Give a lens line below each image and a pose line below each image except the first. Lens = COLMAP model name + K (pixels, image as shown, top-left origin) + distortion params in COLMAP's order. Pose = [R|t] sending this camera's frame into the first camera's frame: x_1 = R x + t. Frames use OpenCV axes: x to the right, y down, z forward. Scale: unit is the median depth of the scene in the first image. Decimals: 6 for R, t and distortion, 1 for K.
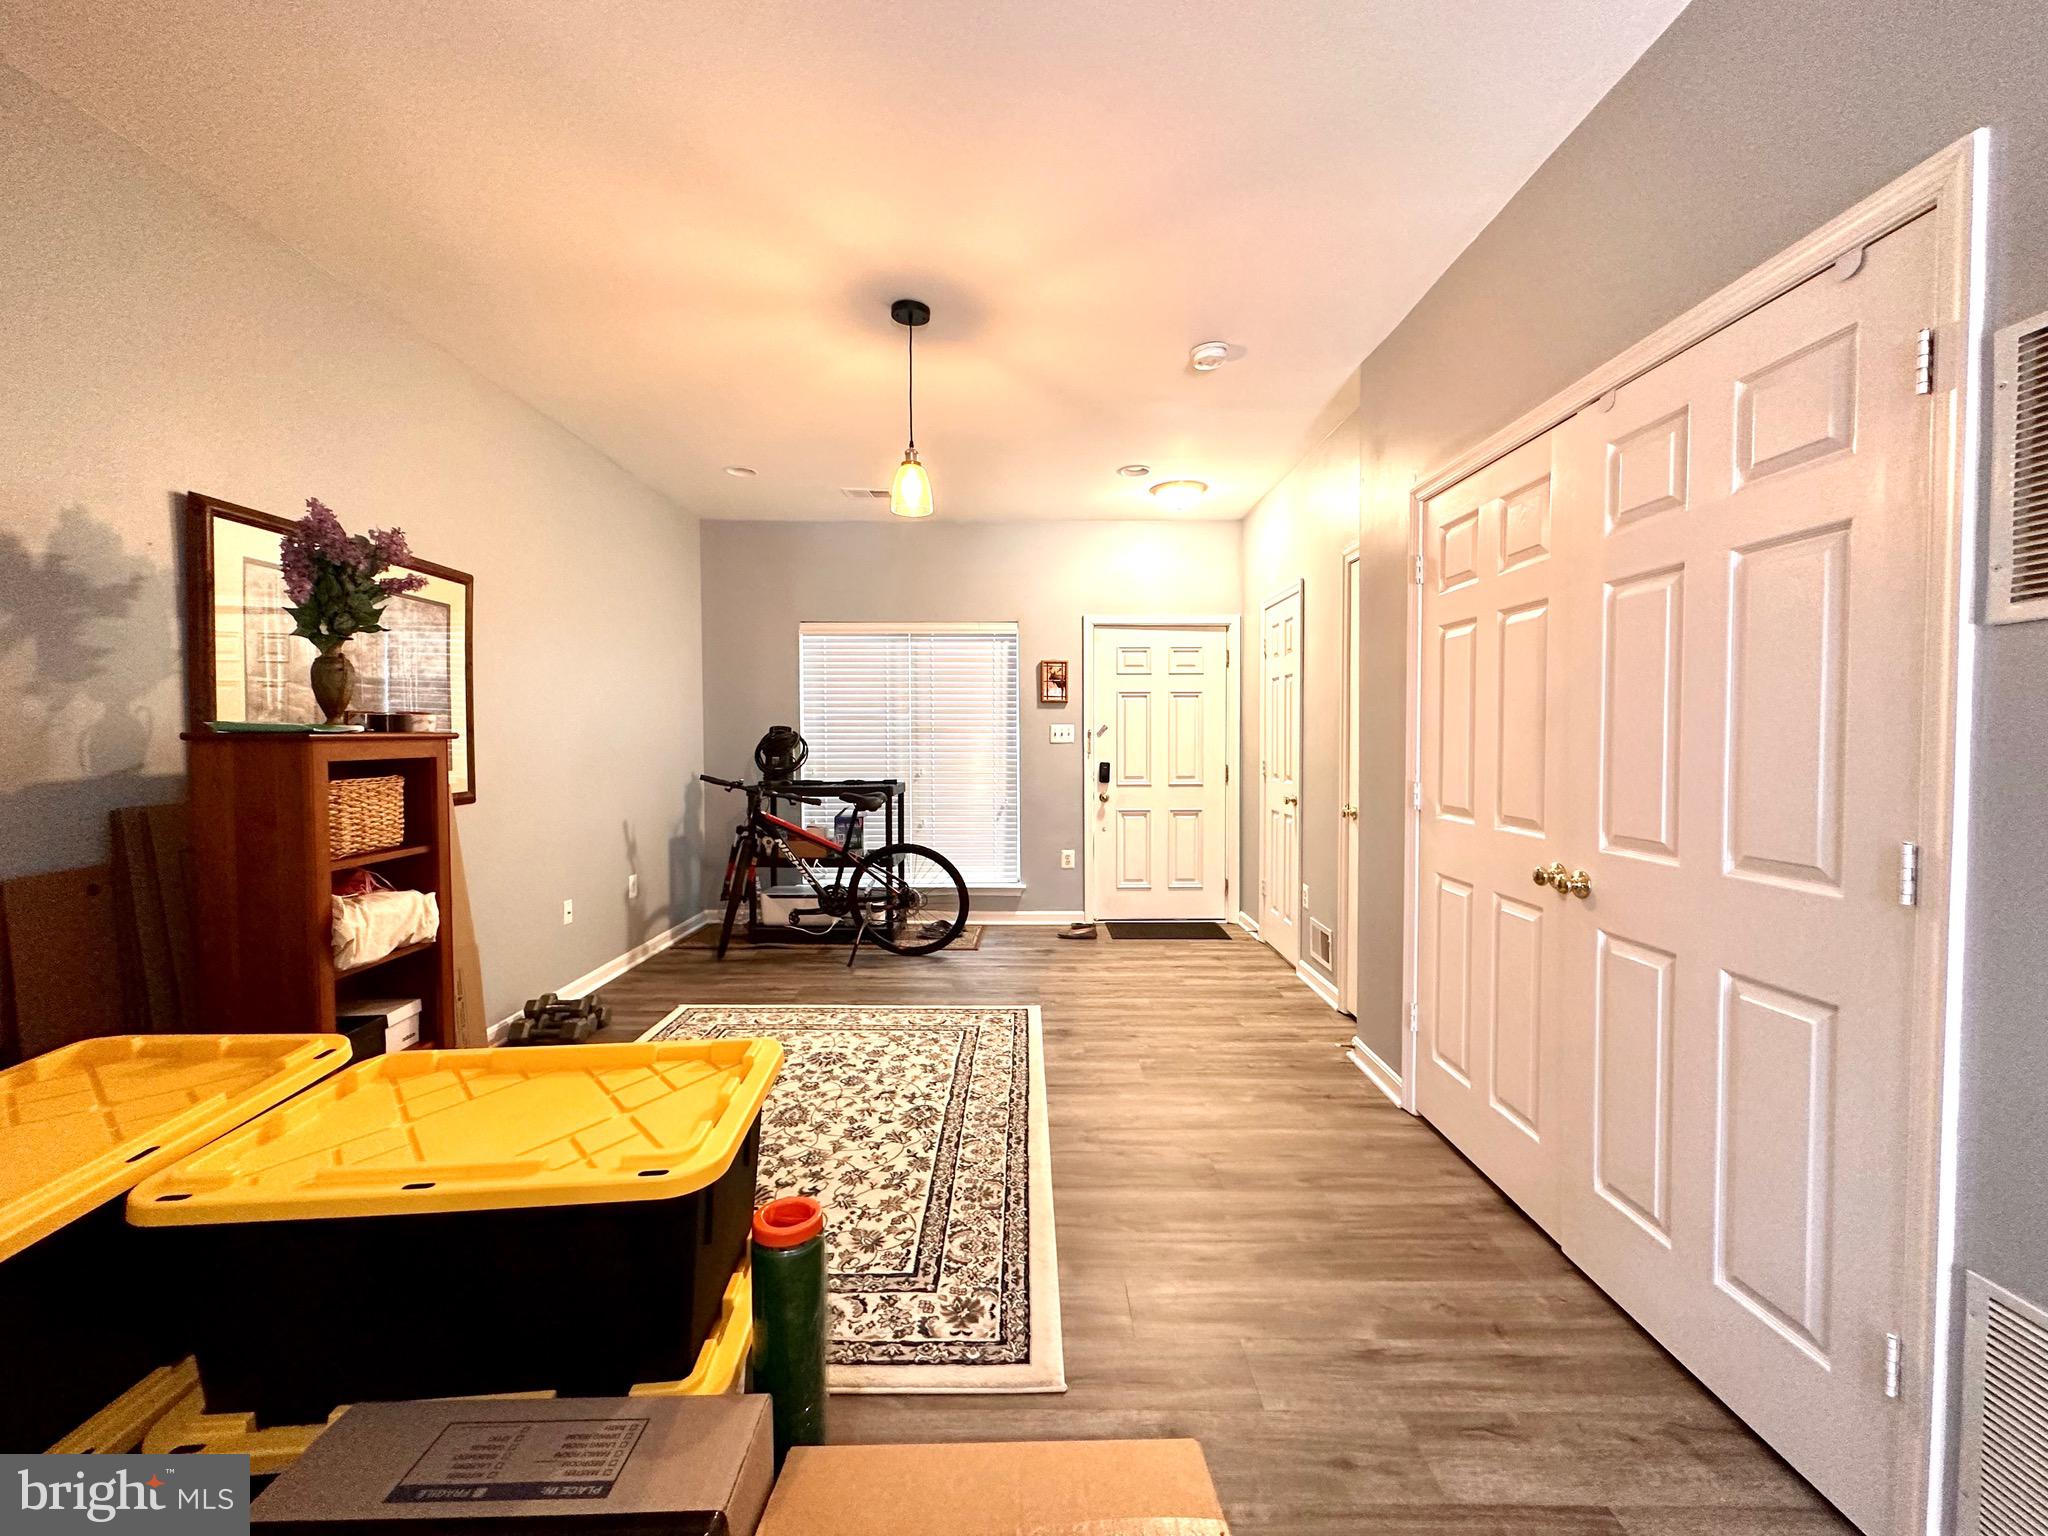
lens RADIAL K [[817.8, 0, 1033.9], [0, 817.8, 760.1], [0, 0, 1]] dist [-0.003183, 0.000398]
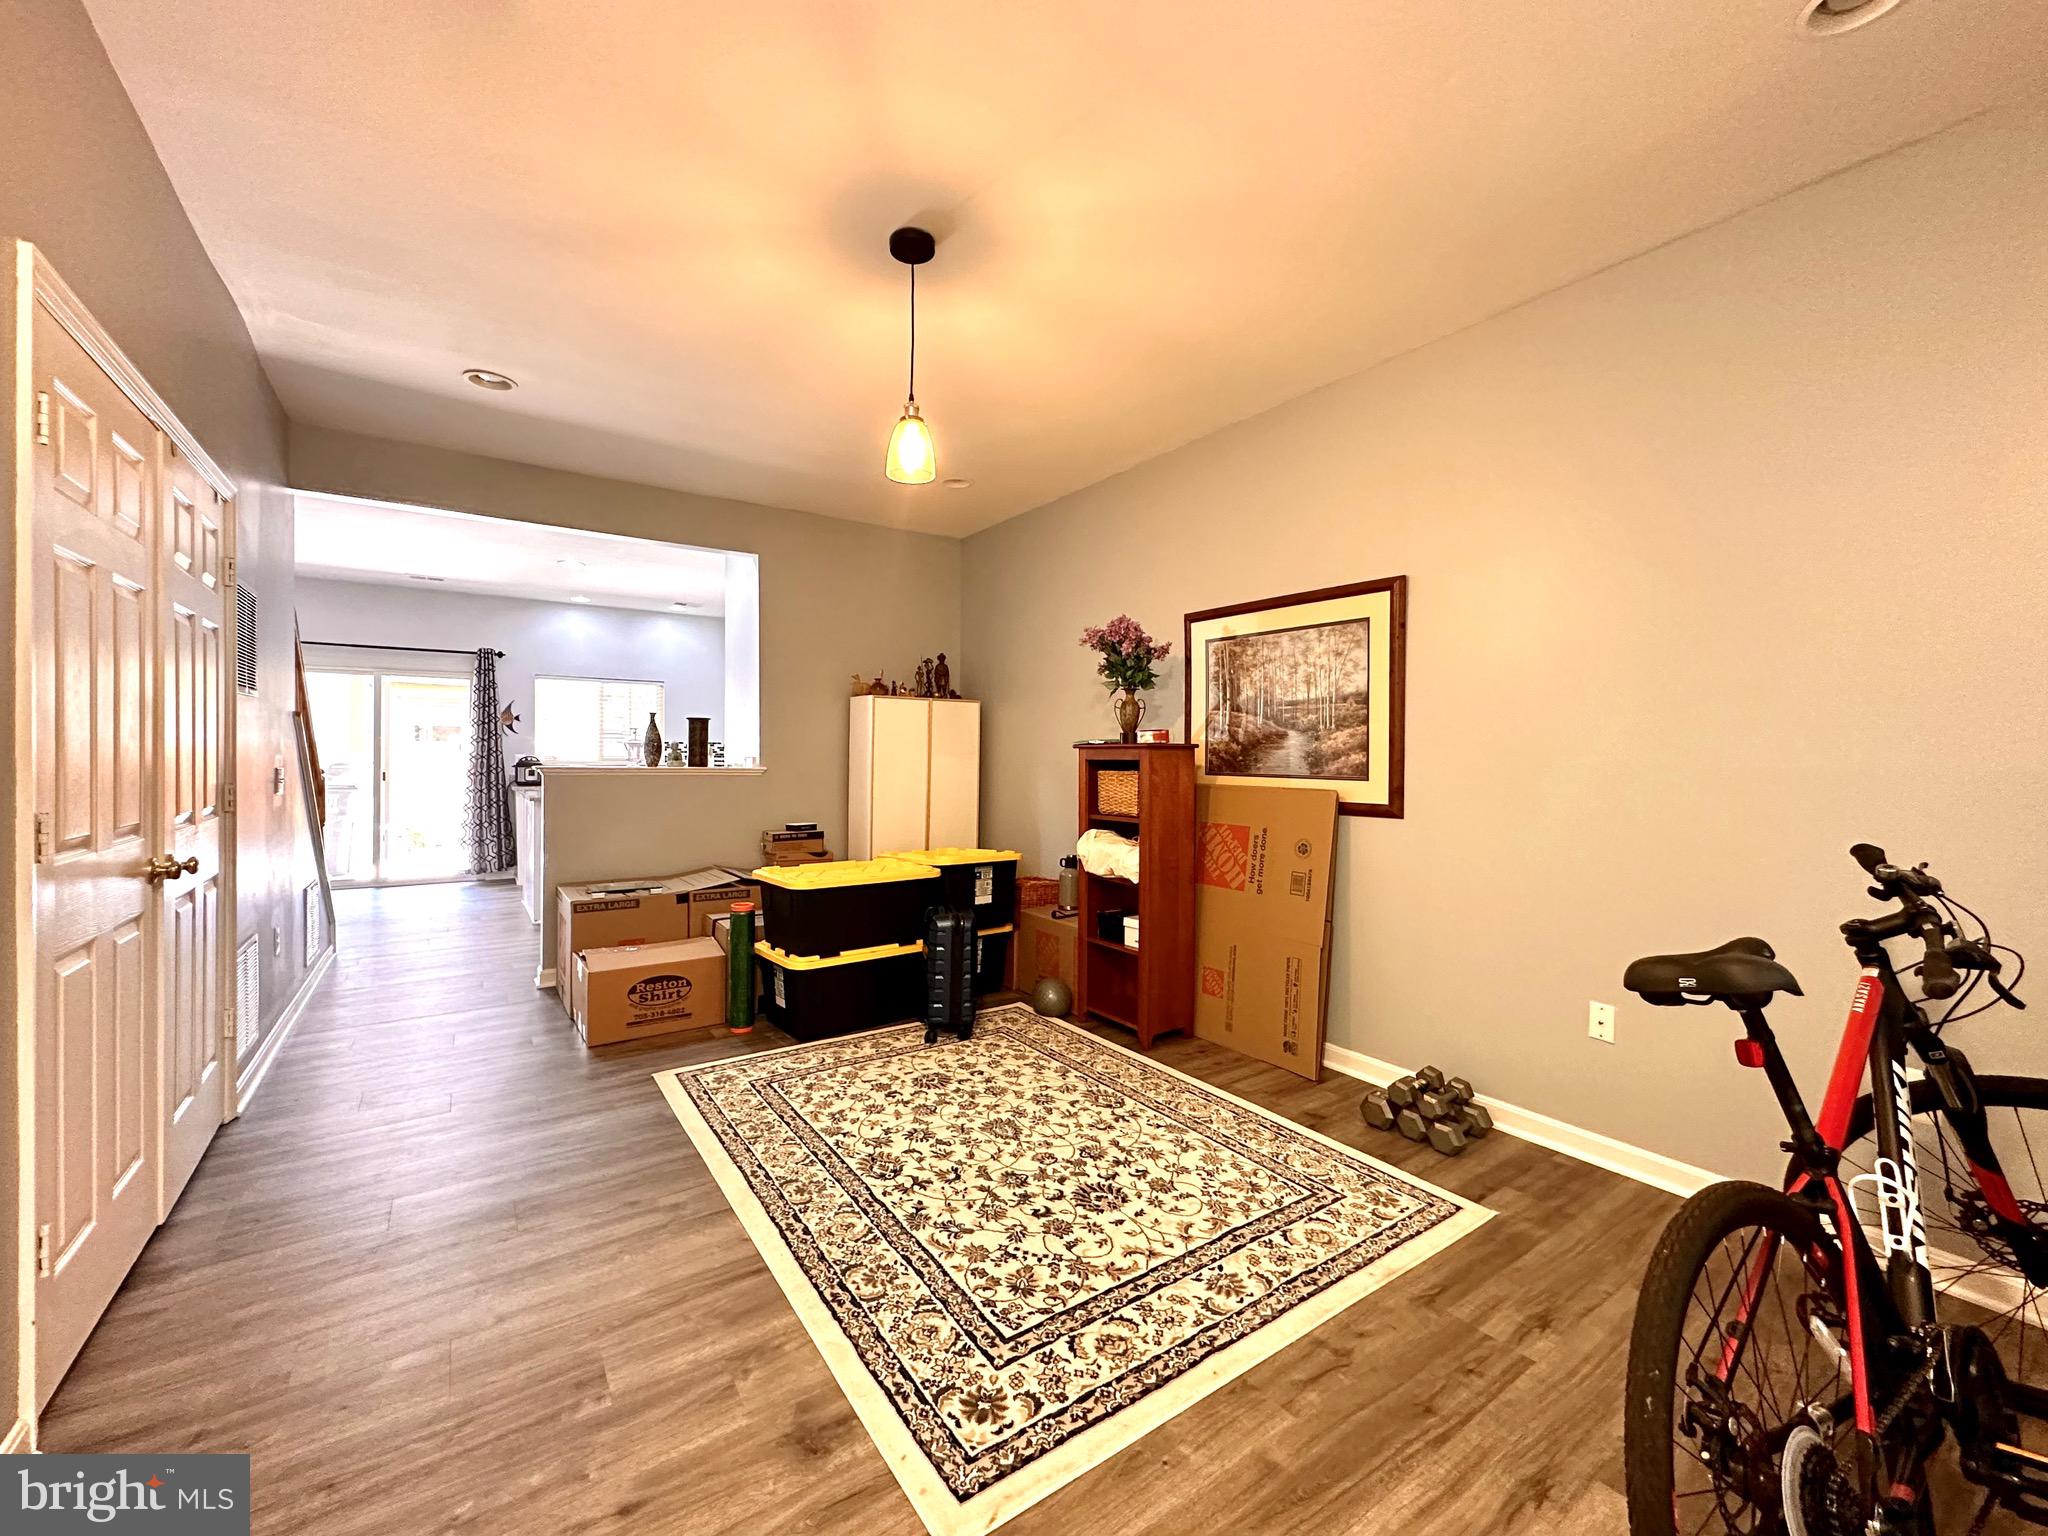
lens RADIAL K [[817.8, 0, 1025.1], [0, 817.8, 763.3], [0, 0, 1]] dist [-0.003183, 0.000398]
pose [[-0.827309, 0.002011, -0.561744, 0.205246], [-0.023246, 0.999014, 0.037813, -0.037532], [0.561266, 0.044342, -0.826447, 1.589927]]
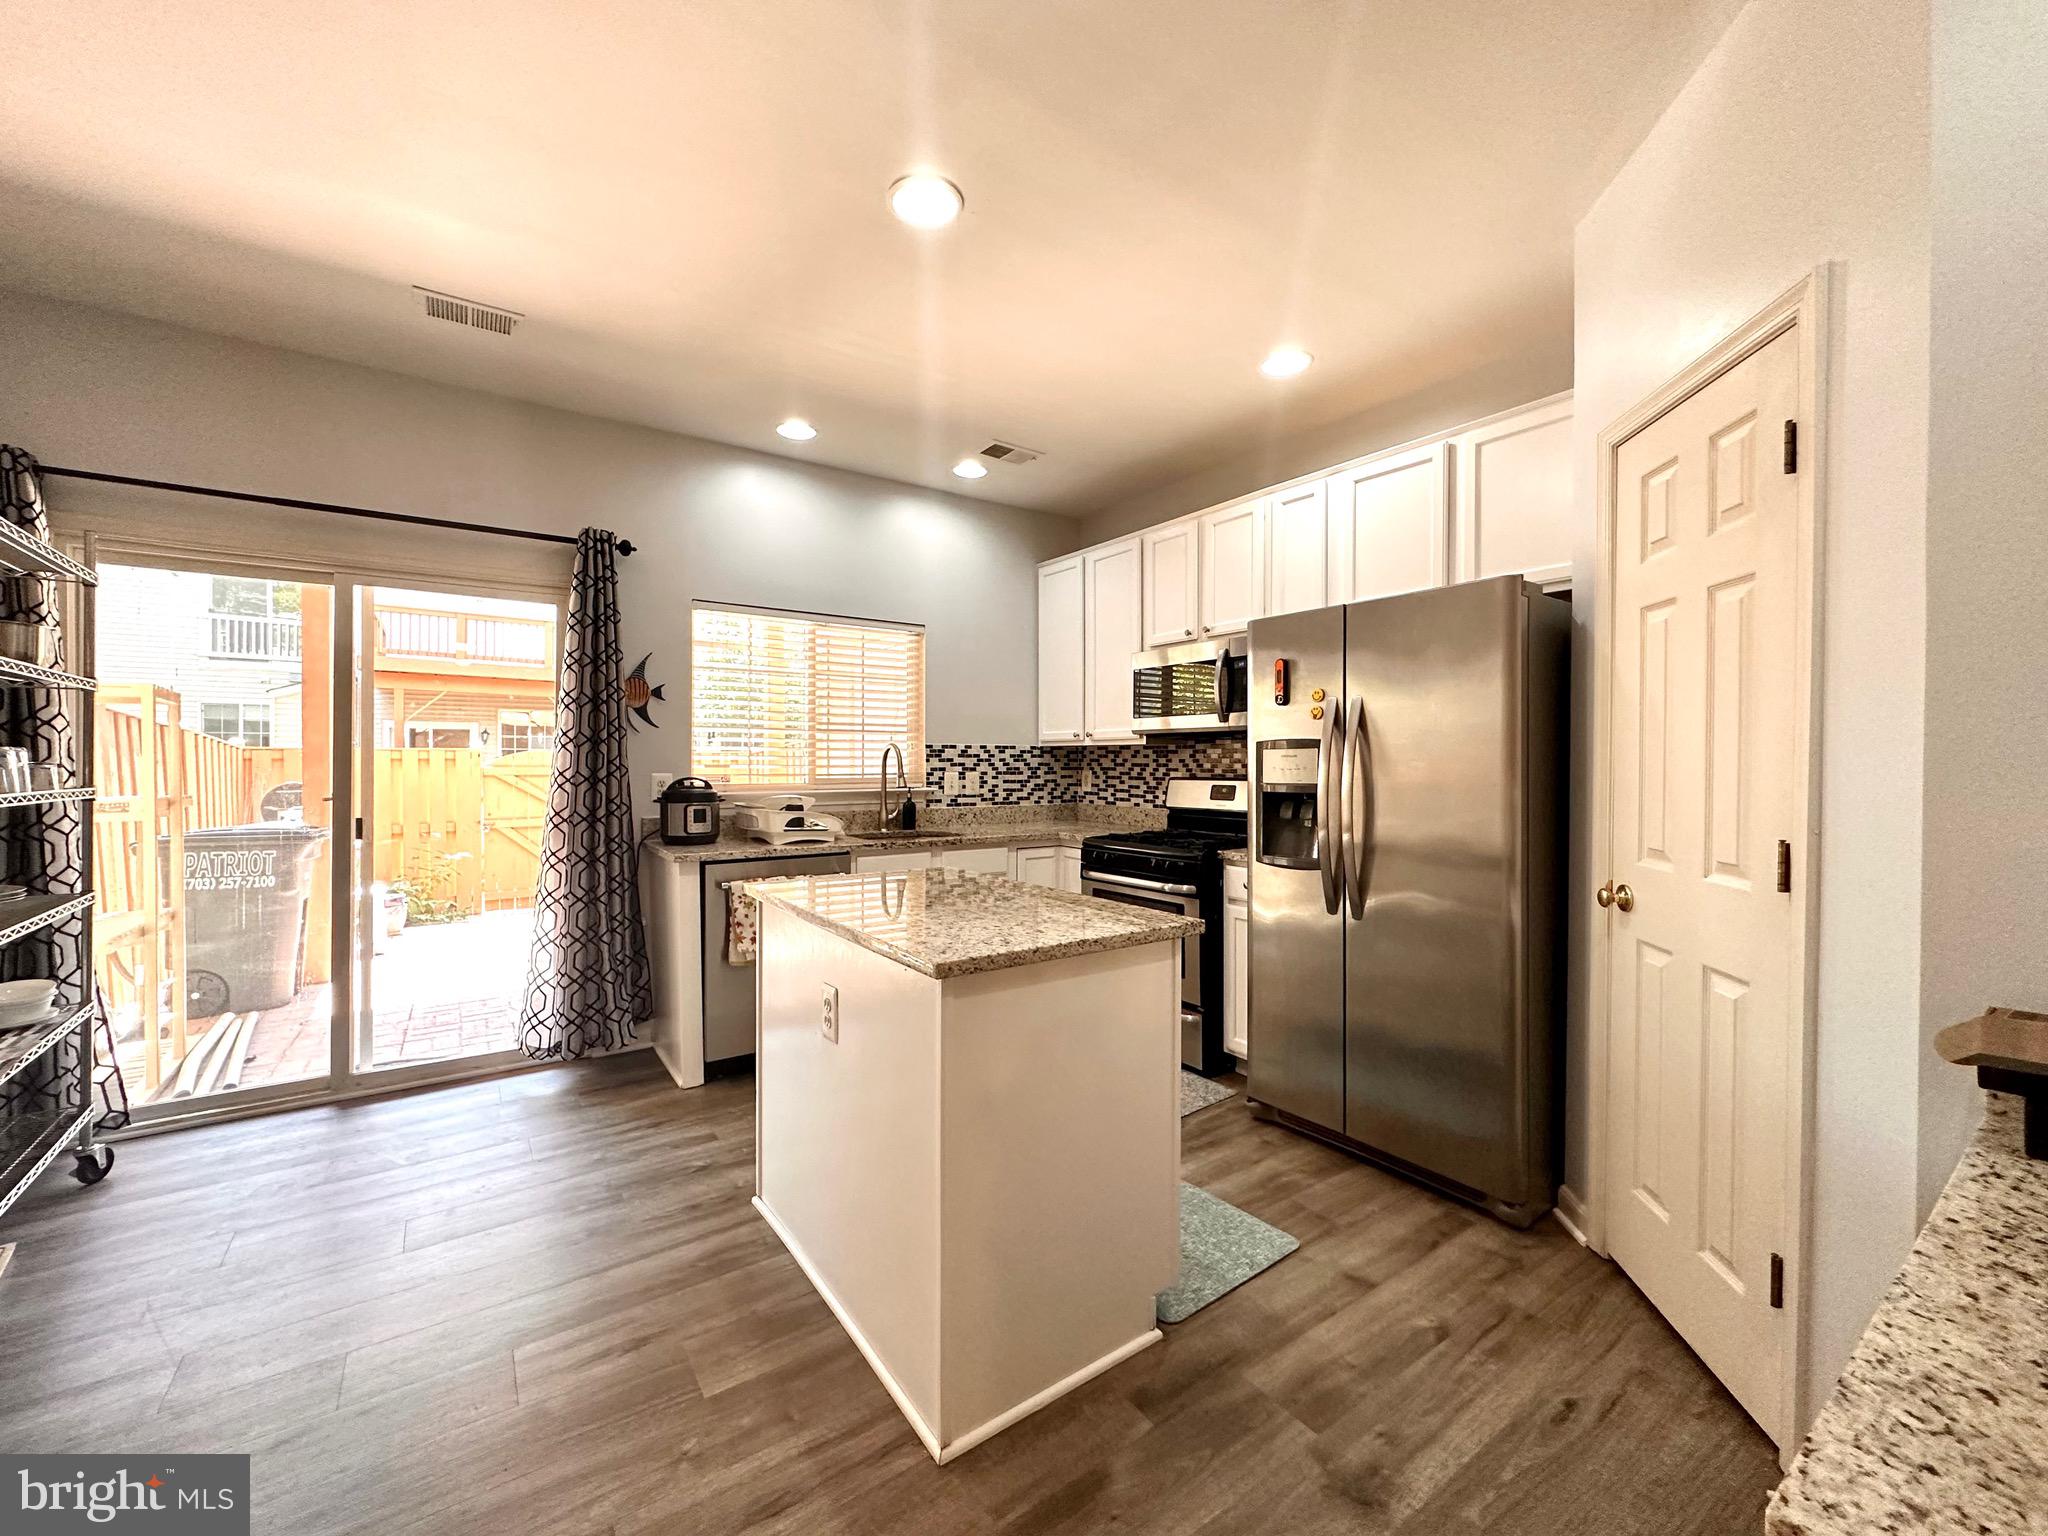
lens RADIAL K [[817.8, 0, 1024.1], [0, 817.8, 768.3], [0, 0, 1]] dist [-0.003183, 0.000398]
pose [[-0.823384, 0.003649, -0.567473, 0.313812], [-0.020156, 0.999160, 0.035671, 0.009887], [0.567126, 0.040809, -0.822619, -0.183020]]
